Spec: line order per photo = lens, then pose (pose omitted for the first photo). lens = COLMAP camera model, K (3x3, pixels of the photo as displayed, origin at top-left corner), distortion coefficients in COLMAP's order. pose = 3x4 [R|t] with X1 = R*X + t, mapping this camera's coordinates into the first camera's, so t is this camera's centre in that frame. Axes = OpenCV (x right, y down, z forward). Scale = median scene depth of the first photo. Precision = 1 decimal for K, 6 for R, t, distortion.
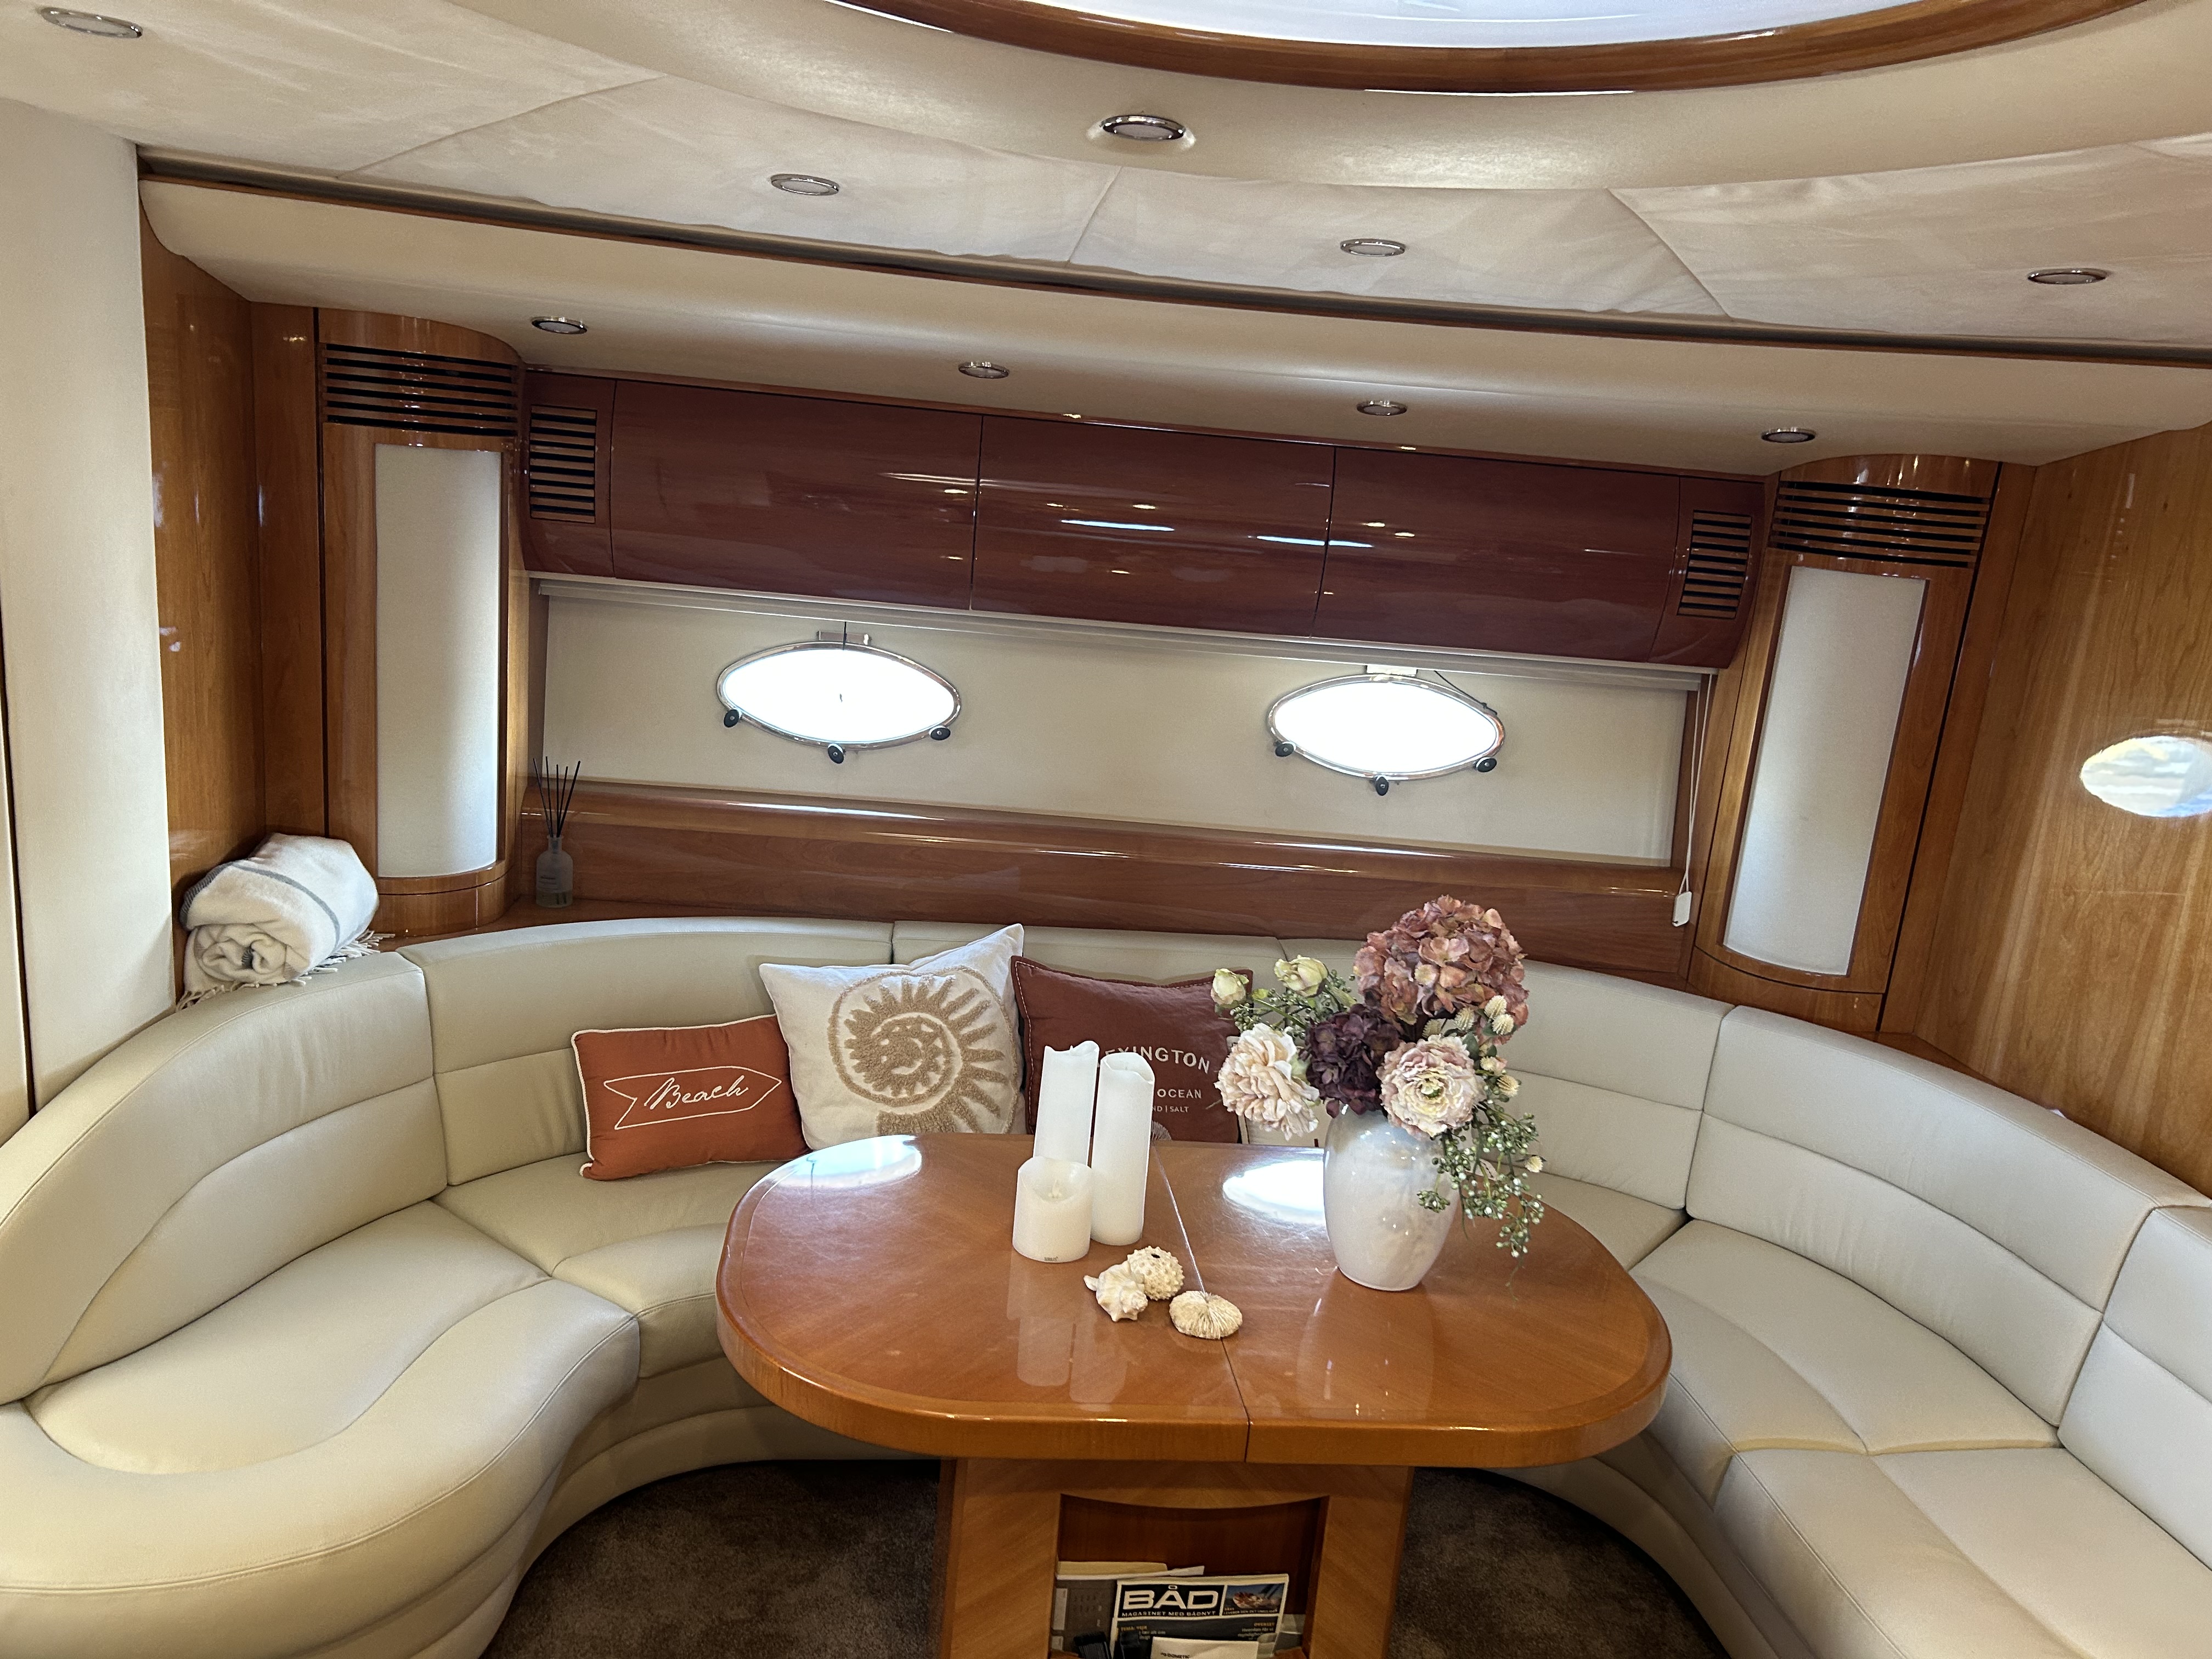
lens RADIAL K [[1693.4, 0, 1108.5], [0, 1693.4, 845.6], [0, 0, 1]] dist [0.074089, -0.072864]
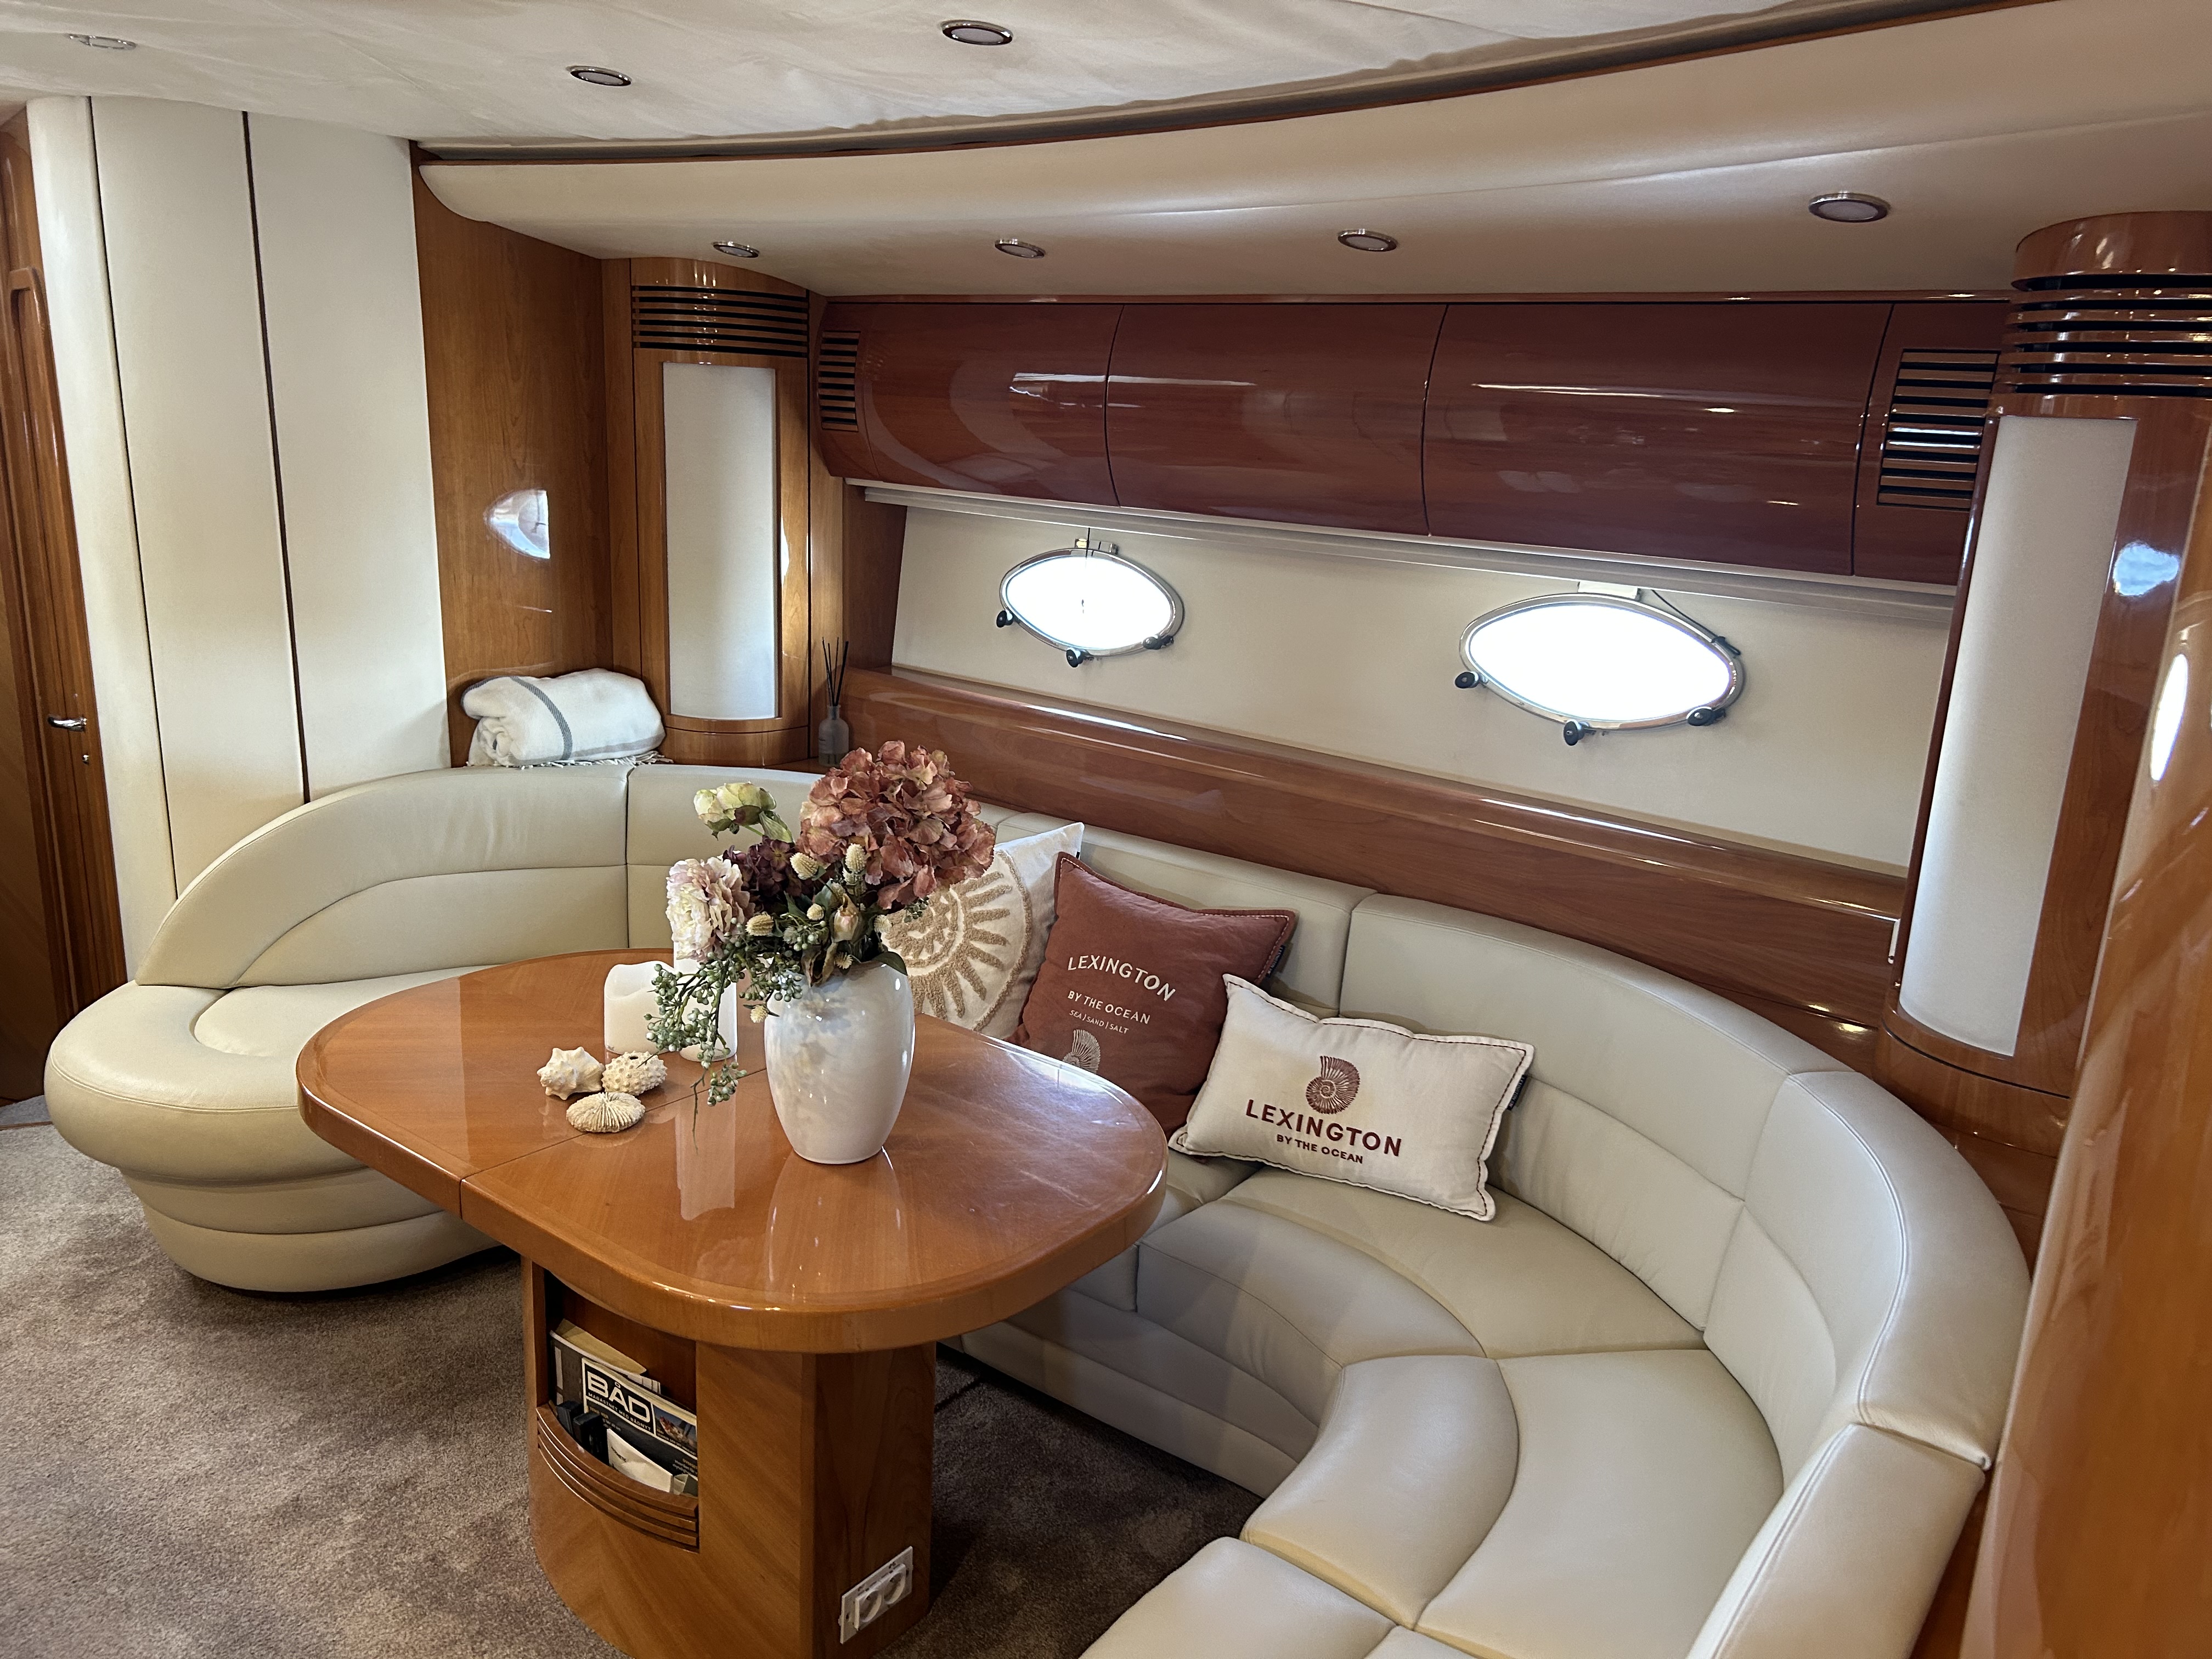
lens RADIAL K [[1693.4, 0, 1108.5], [0, 1693.4, 845.6], [0, 0, 1]] dist [0.074089, -0.072864]
pose [[0.708887, 0.125546, -0.694058, 0.674795], [-0.148215, 0.988574, 0.027438, 0.032146], [0.689573, 0.083419, 0.719396, 0.325052]]
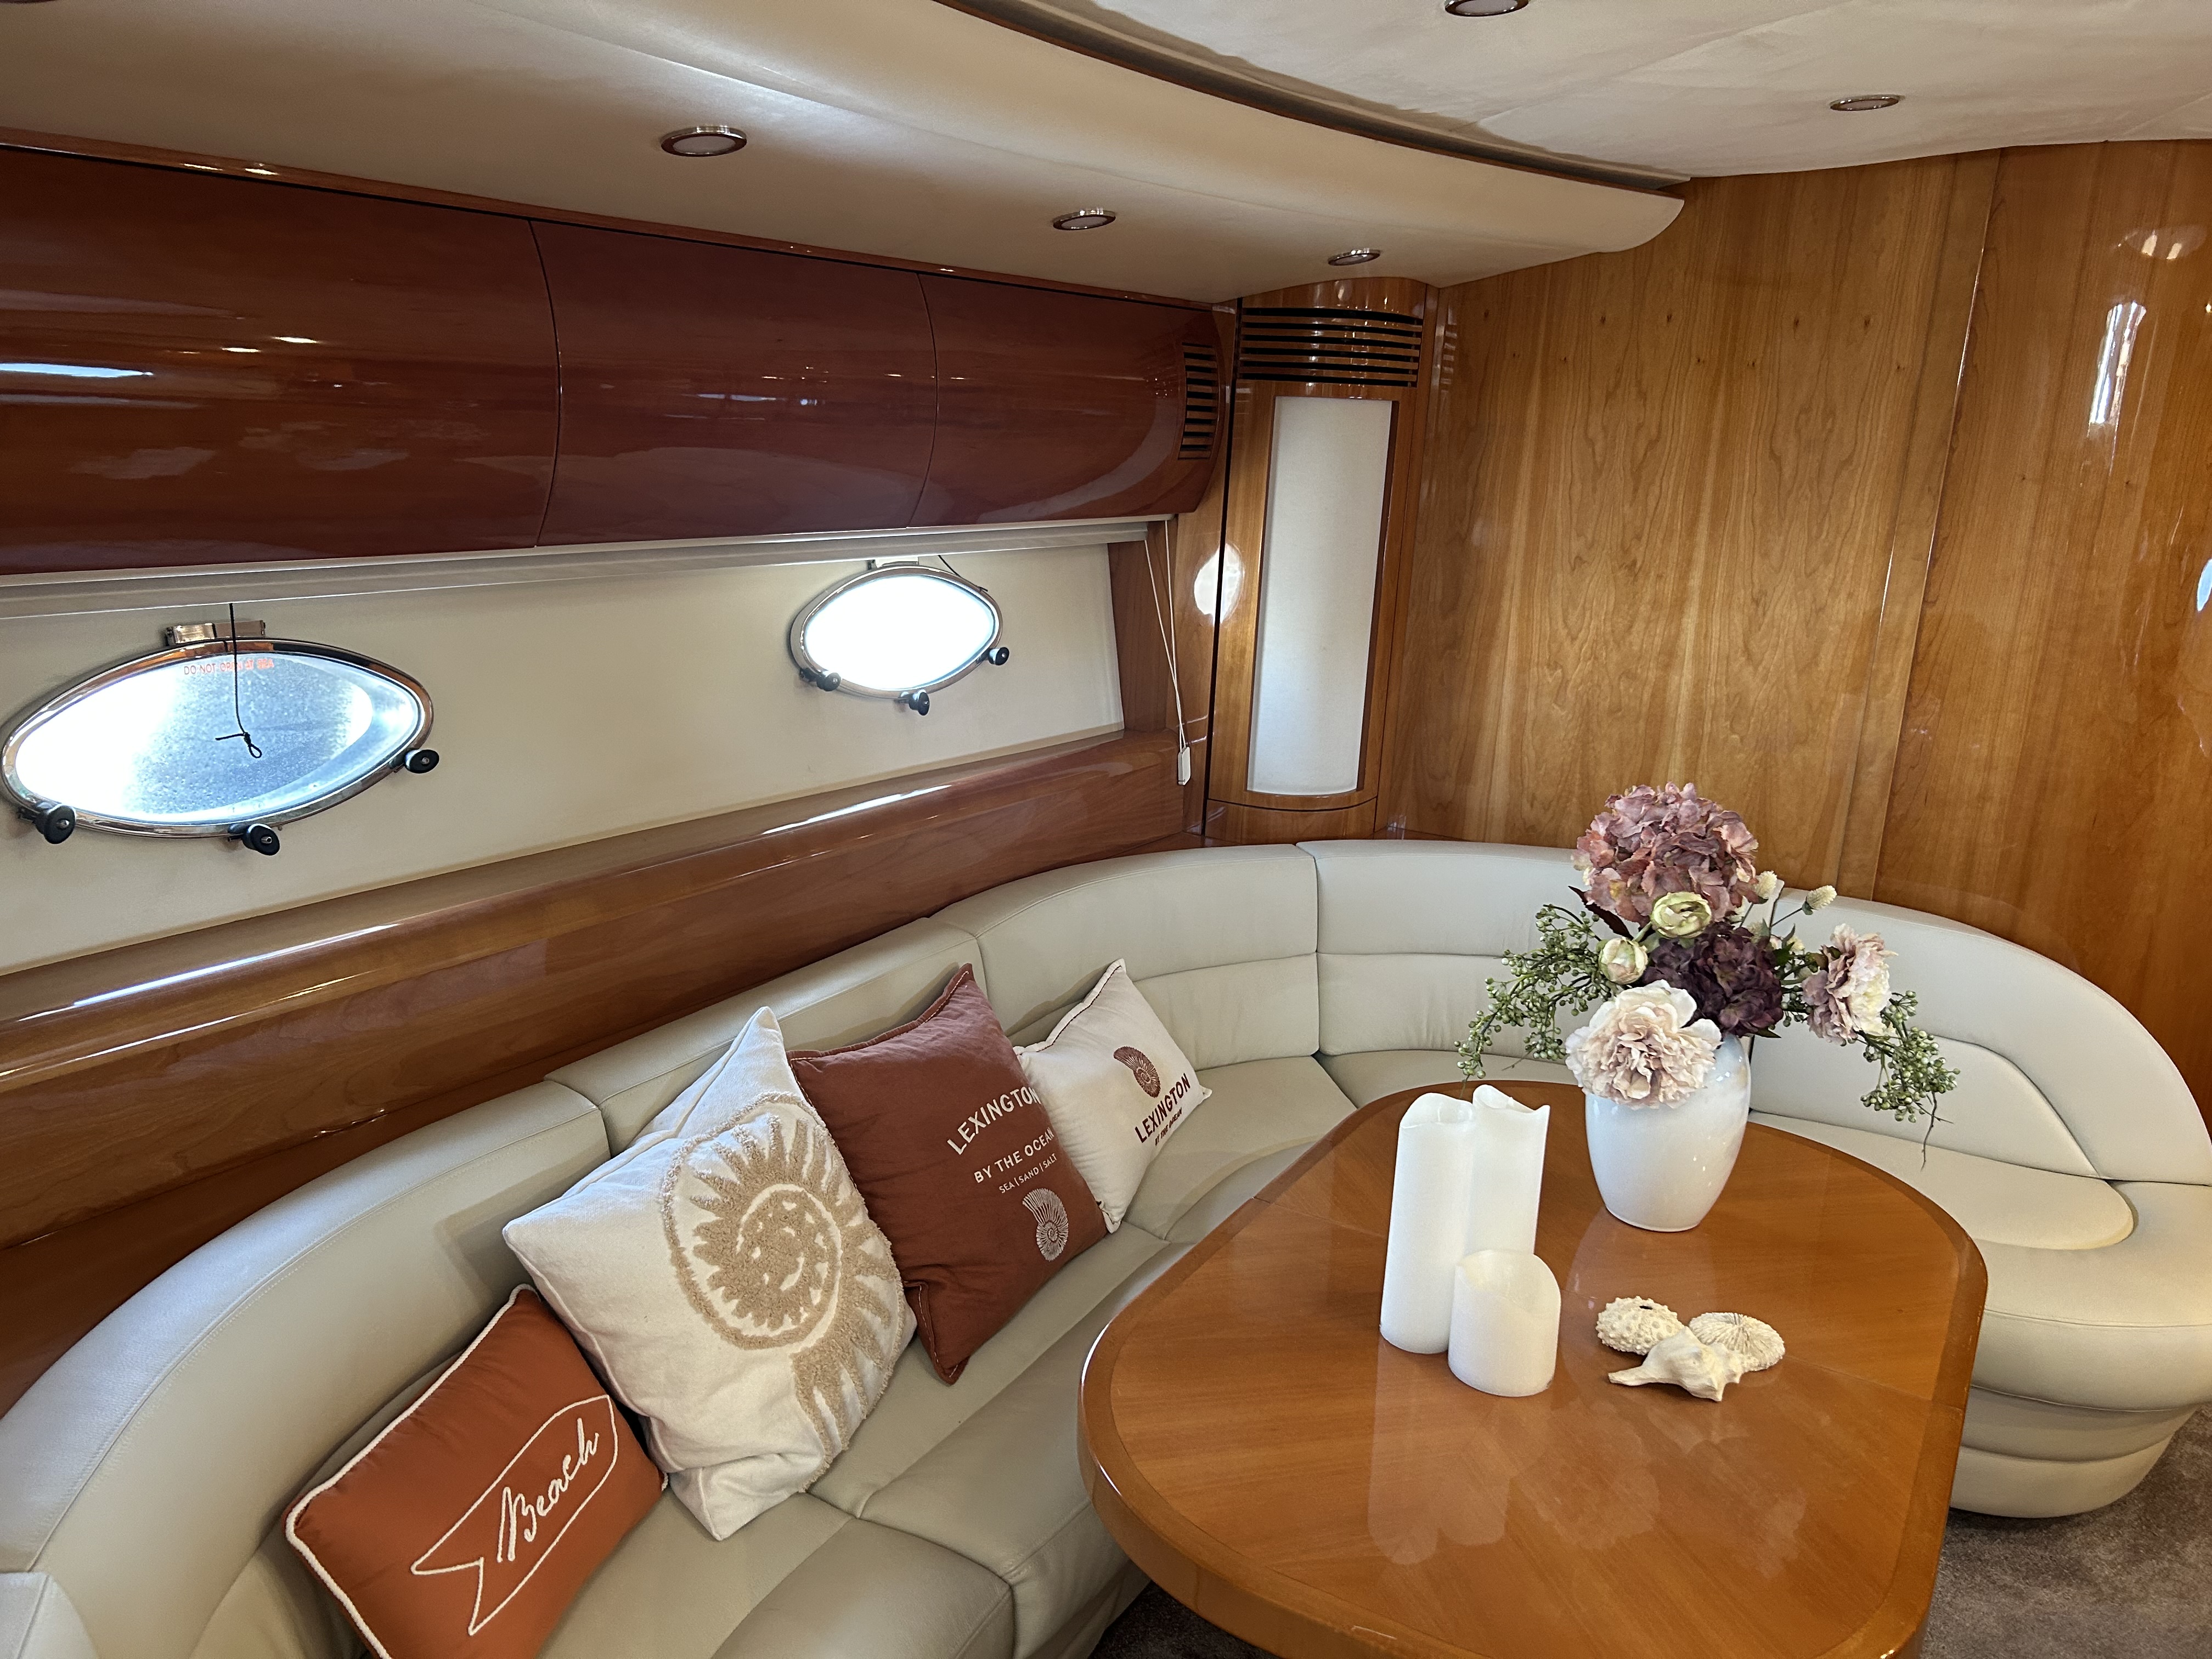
lens RADIAL K [[1651.6, 0, 1103.4], [0, 1651.6, 844.4], [0, 0, 1]] dist [0.064628, -0.151909]
pose [[0.611805, -0.264637, 0.745427, -0.466311], [0.196289, 0.963692, 0.181022, -0.113990], [-0.766267, 0.035569, 0.641537, 0.501774]]
